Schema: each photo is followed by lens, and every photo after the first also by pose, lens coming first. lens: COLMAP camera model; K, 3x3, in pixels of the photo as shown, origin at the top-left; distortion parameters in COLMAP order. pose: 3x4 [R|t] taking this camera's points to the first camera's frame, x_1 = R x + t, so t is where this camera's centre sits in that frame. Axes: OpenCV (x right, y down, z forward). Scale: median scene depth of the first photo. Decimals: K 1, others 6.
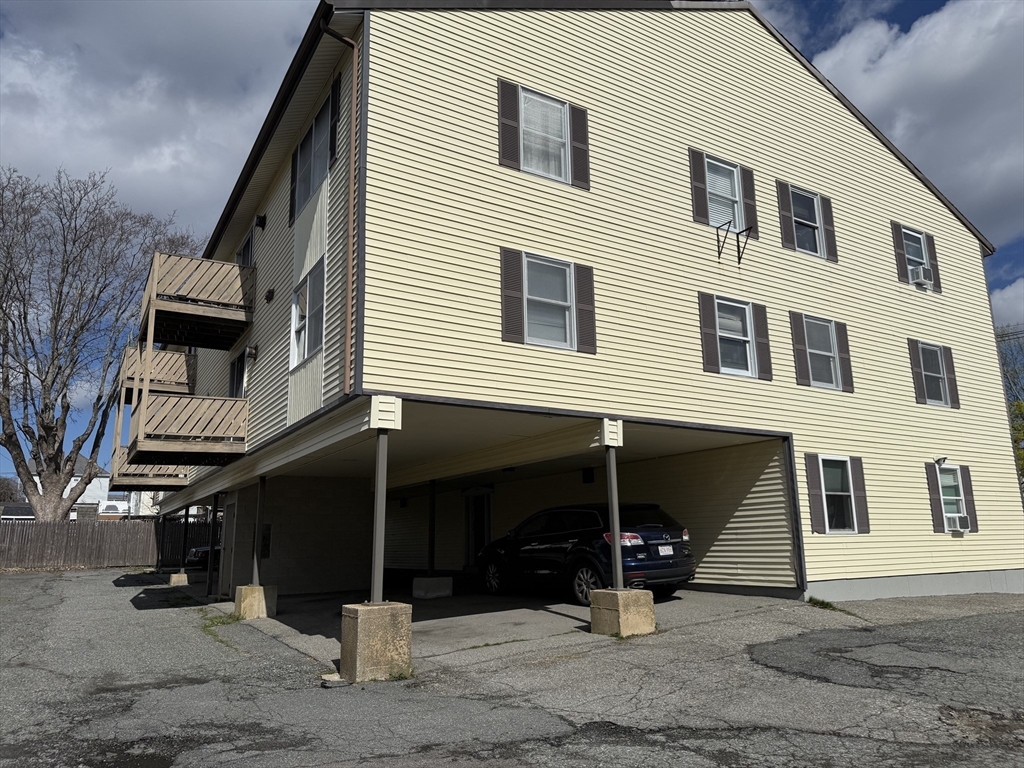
lens RADIAL K [[727.2, 0, 515.7], [0, 727.2, 383.8], [0, 0, 1]] dist [0.050367, -0.052271]
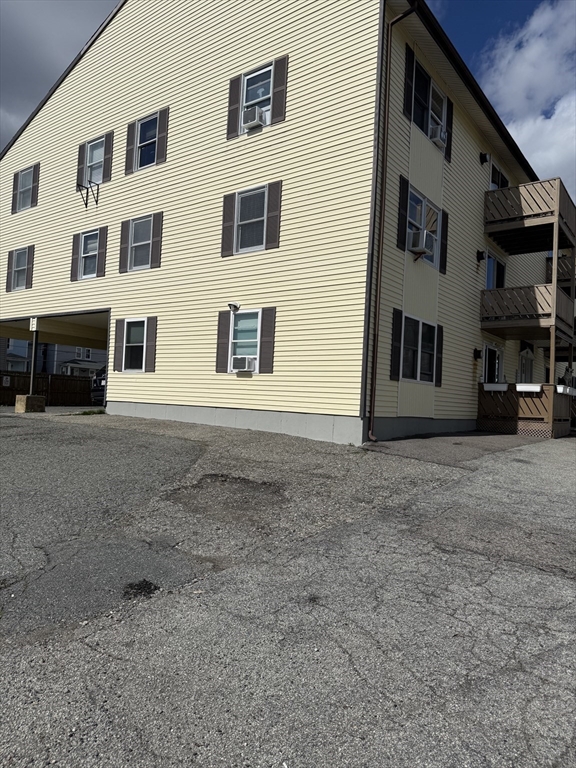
lens RADIAL K [[545.4, 0, 273.7], [0, 545.4, 378.3], [0, 0, 1]] dist [0.050367, -0.052271]
pose [[0.345555, -0.005432, -0.938383, 1.508046], [0.145699, 0.988167, 0.047932, 0.199736], [0.927019, -0.153284, 0.342257, 0.863762]]
